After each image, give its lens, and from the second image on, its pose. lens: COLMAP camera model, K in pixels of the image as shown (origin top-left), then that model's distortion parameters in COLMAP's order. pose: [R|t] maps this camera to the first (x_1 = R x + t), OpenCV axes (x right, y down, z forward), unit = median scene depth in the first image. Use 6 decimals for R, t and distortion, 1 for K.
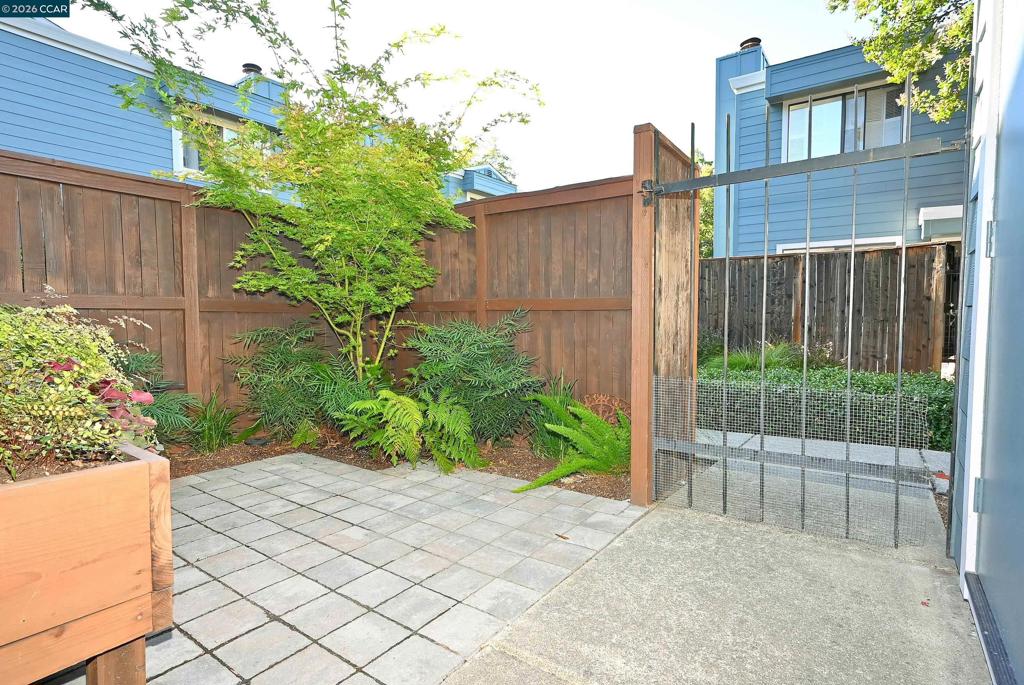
lens RADIAL K [[509.3, 0, 514.2], [0, 509.3, 343.7], [0, 0, 1]] dist [0.002409, 0.000192]
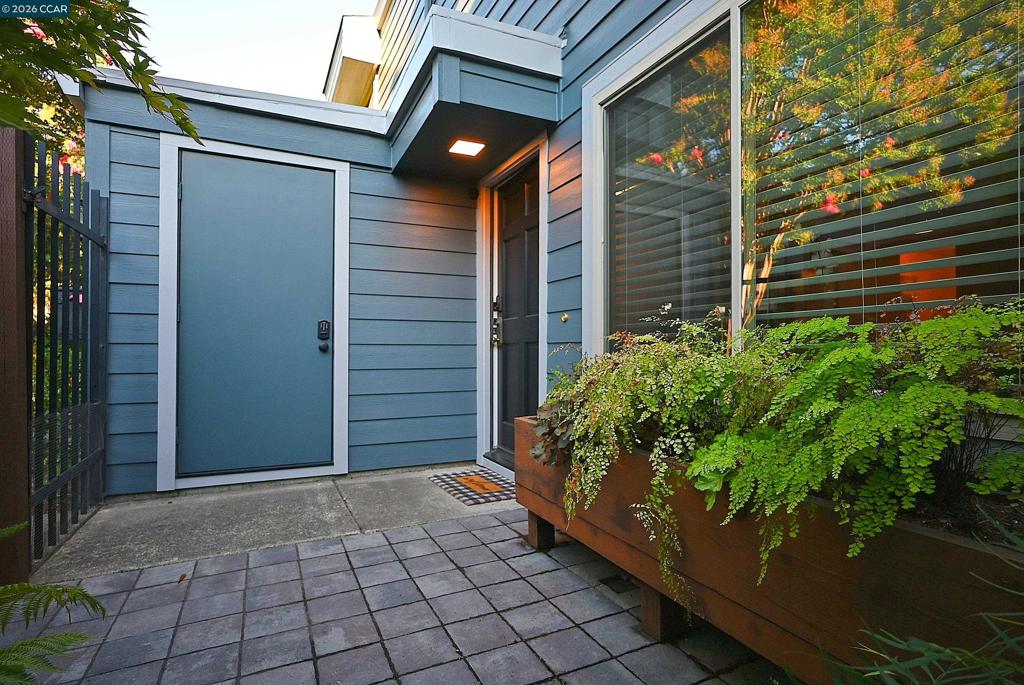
lens RADIAL K [[527.0, 0, 514.2], [0, 527.0, 344.9], [0, 0, 1]] dist [-0.001507, -0.000246]
pose [[-0.877042, 0.009287, 0.480324, -0.728049], [0.028550, 0.999054, 0.032814, -0.055335], [-0.479564, 0.042492, -0.876477, 1.219032]]
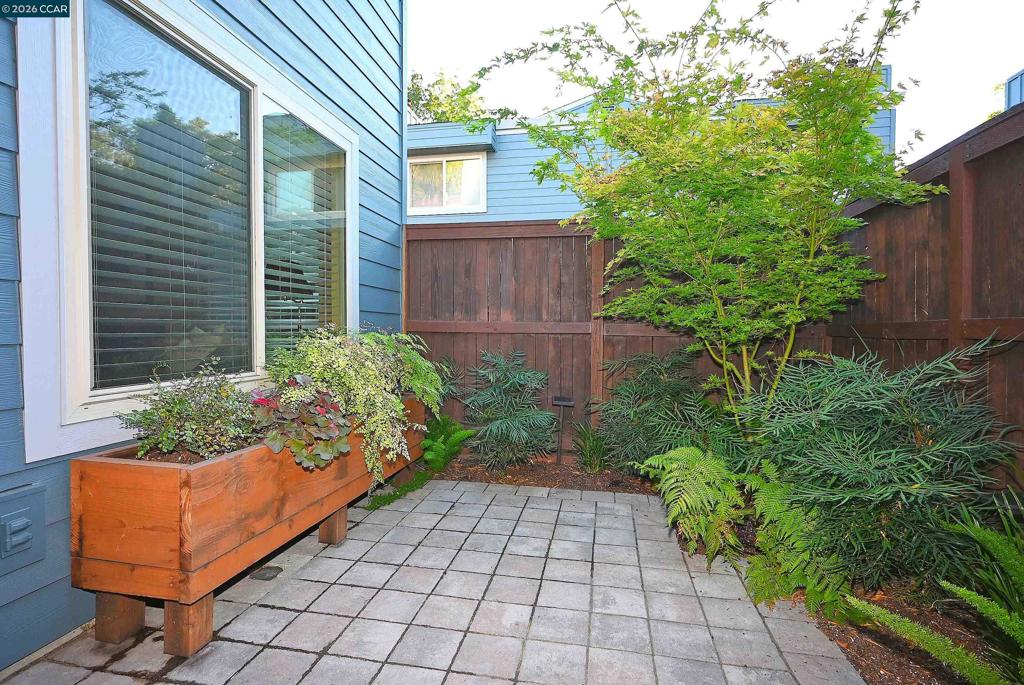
lens RADIAL K [[509.3, 0, 514.2], [0, 509.3, 343.7], [0, 0, 1]] dist [0.002409, 0.000192]
pose [[0.434825, 0.029182, -0.900042, 0.331801], [-0.055693, 0.998433, 0.005466, -0.055003], [0.898791, 0.047749, 0.435769, 0.497889]]
